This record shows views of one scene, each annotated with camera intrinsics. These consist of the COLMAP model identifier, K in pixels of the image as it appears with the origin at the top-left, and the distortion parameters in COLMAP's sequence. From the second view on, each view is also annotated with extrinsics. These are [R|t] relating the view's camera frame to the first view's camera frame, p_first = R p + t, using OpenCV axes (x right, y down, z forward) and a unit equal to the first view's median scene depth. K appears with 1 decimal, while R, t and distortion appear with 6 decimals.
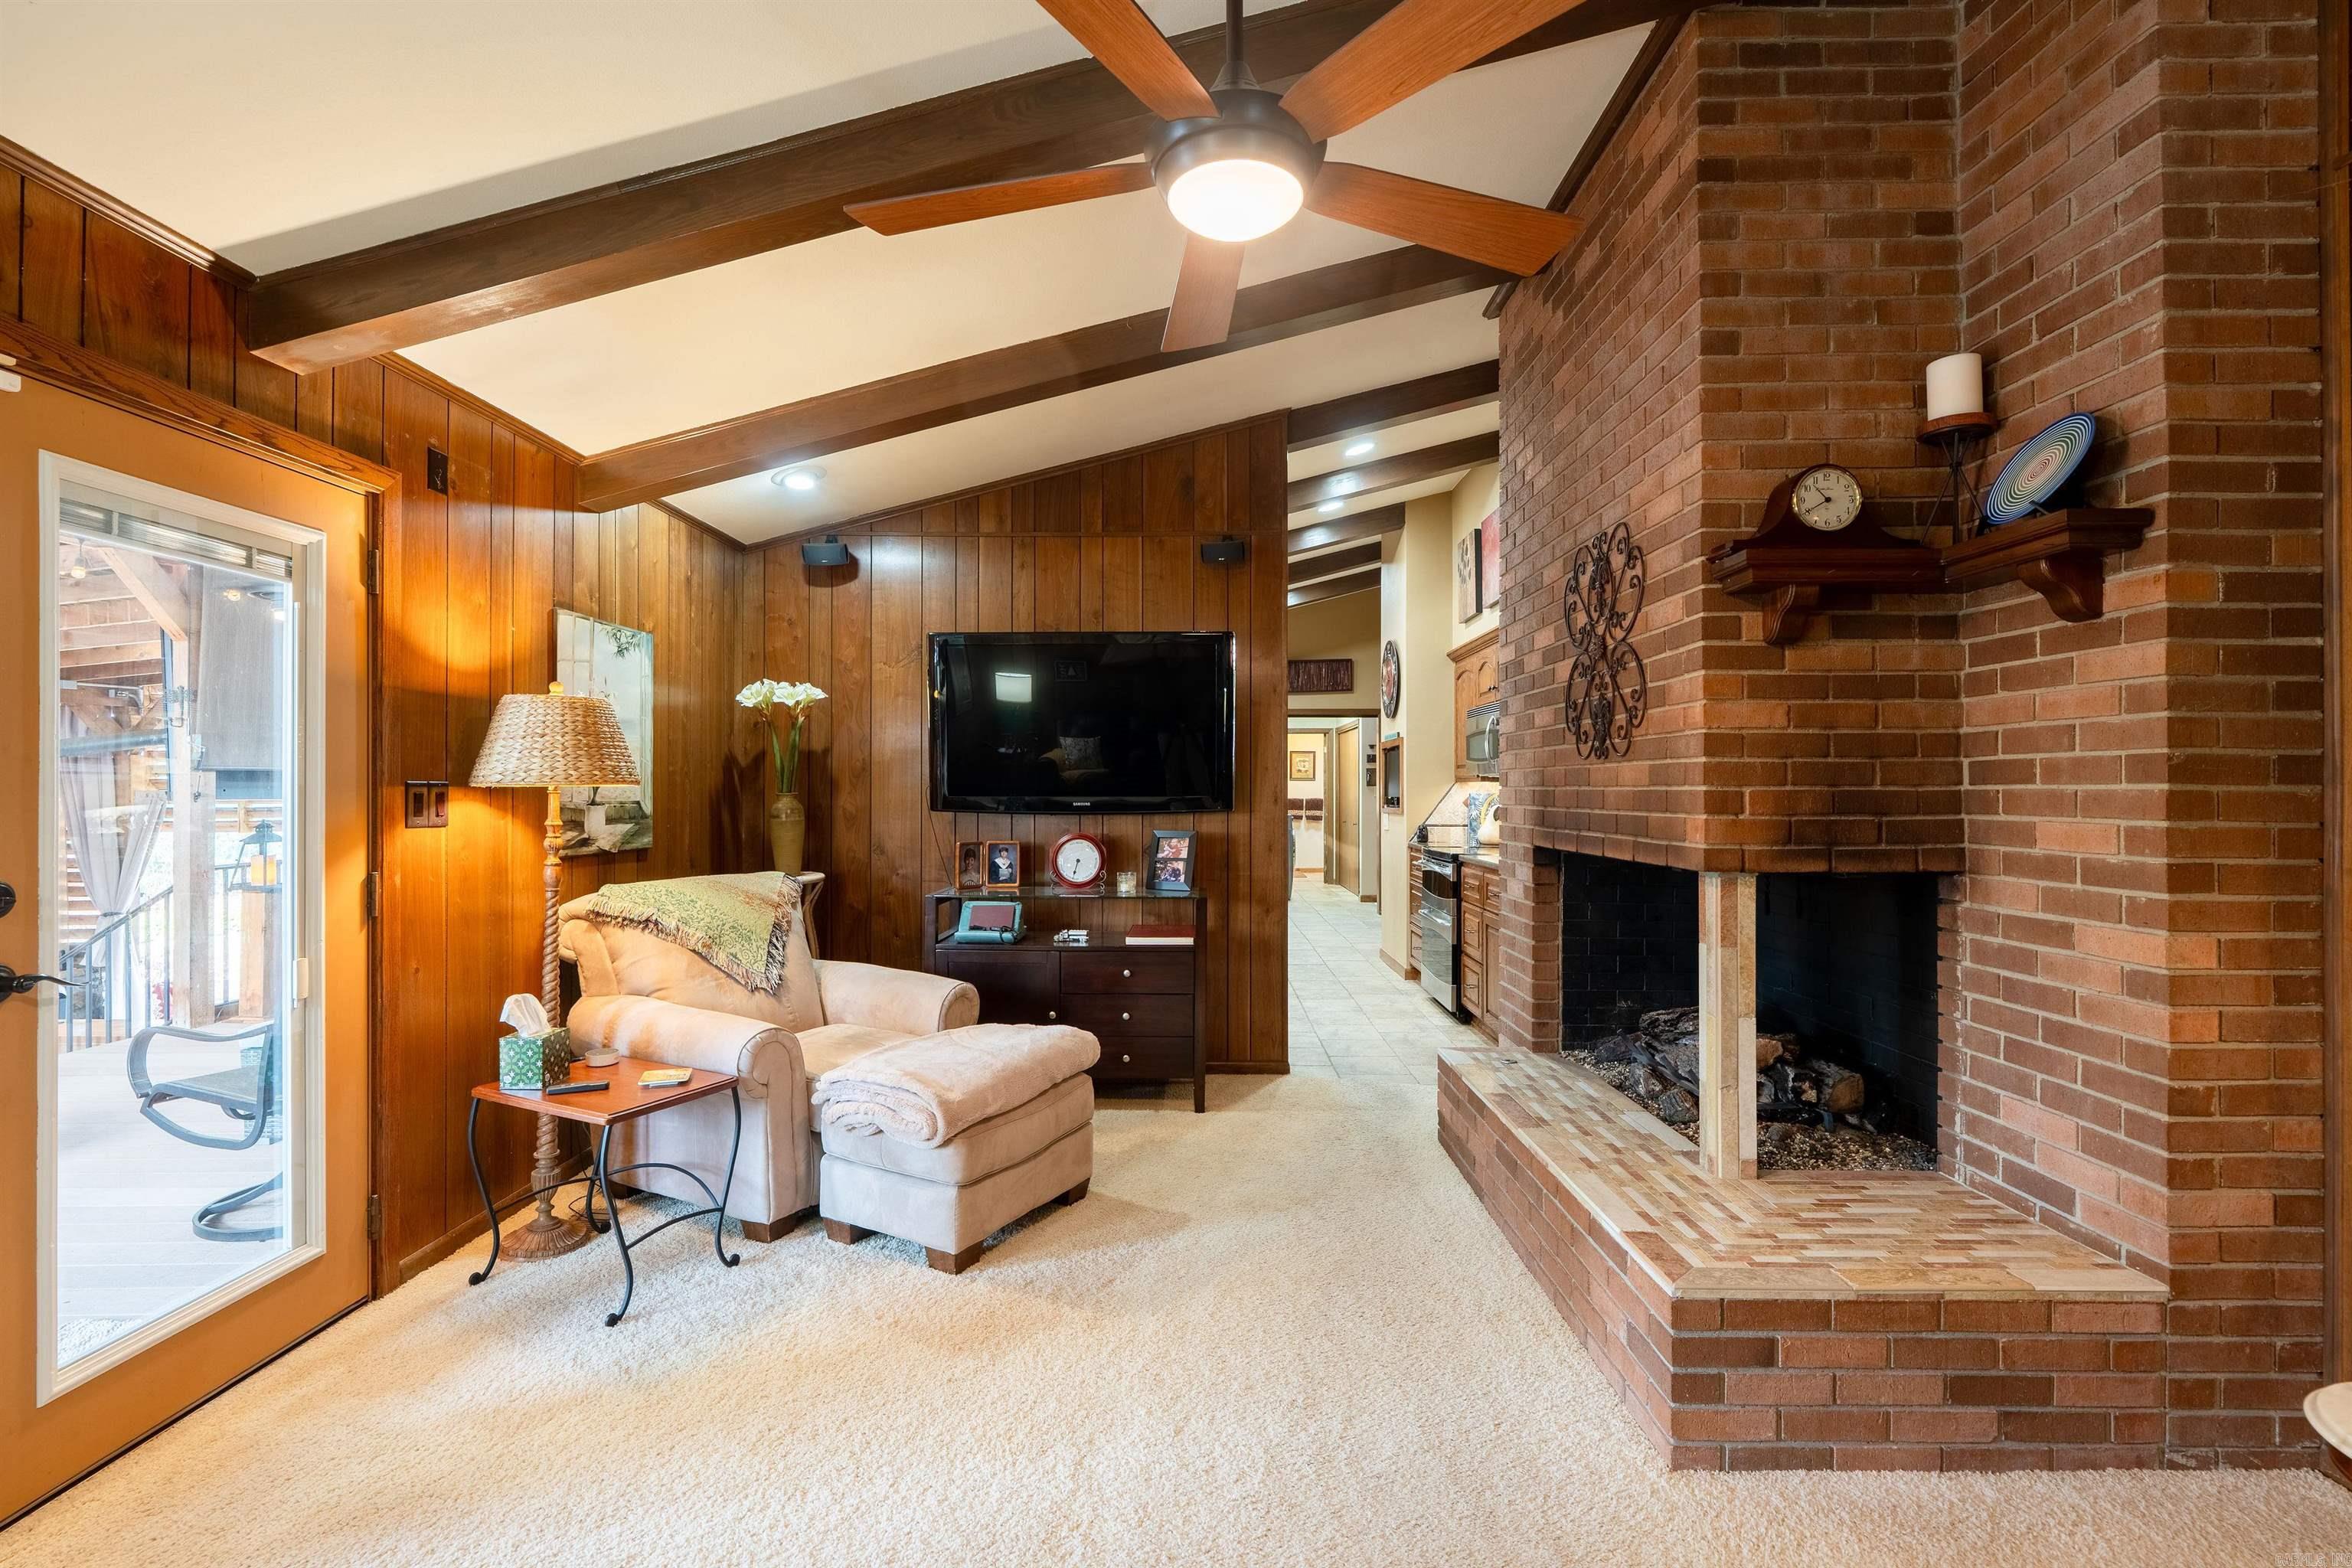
lens RADIAL K [[1054.4, 0, 1171.1], [0, 1054.4, 783.9], [0, 0, 1]] dist [-0.003938, 0.002047]
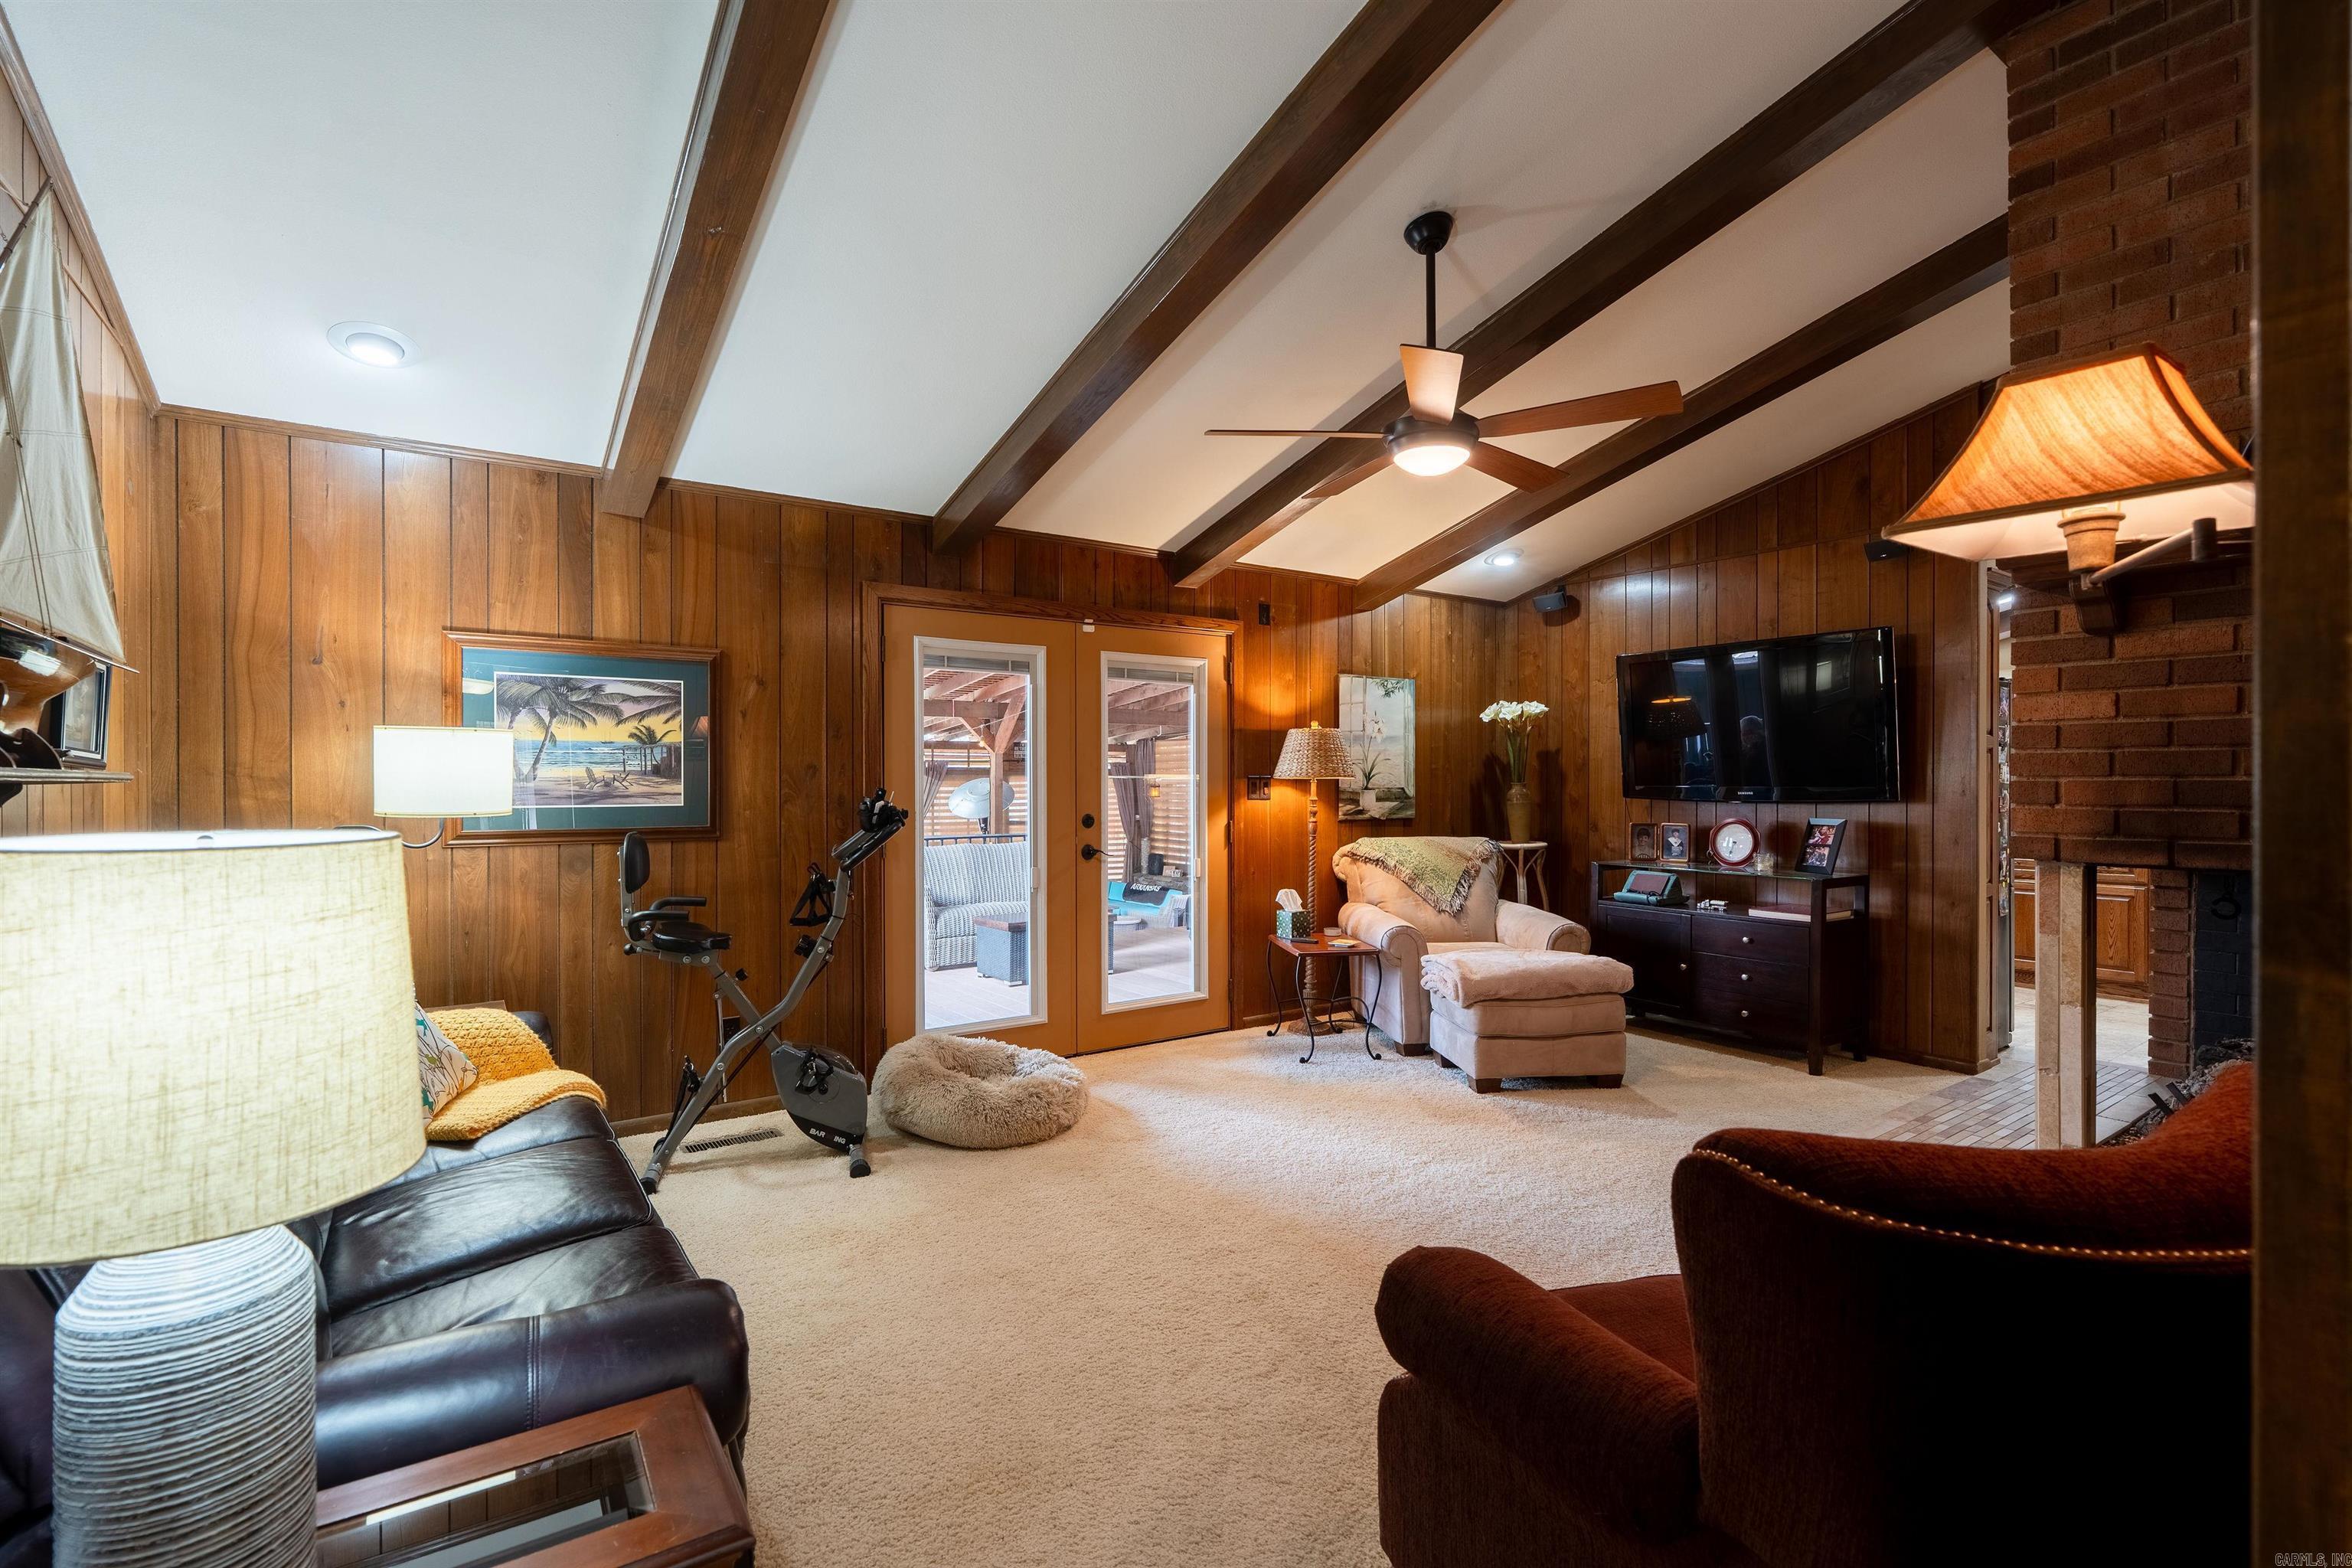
lens RADIAL K [[1054.4, 0, 1178.2], [0, 1054.4, 782.1], [0, 0, 1]] dist [-0.003938, 0.002047]
pose [[0.586709, 0.001119, -0.809797, 0.627810], [0.004585, 0.999978, 0.004704, -0.001091], [0.809785, -0.006473, 0.586692, -0.209068]]
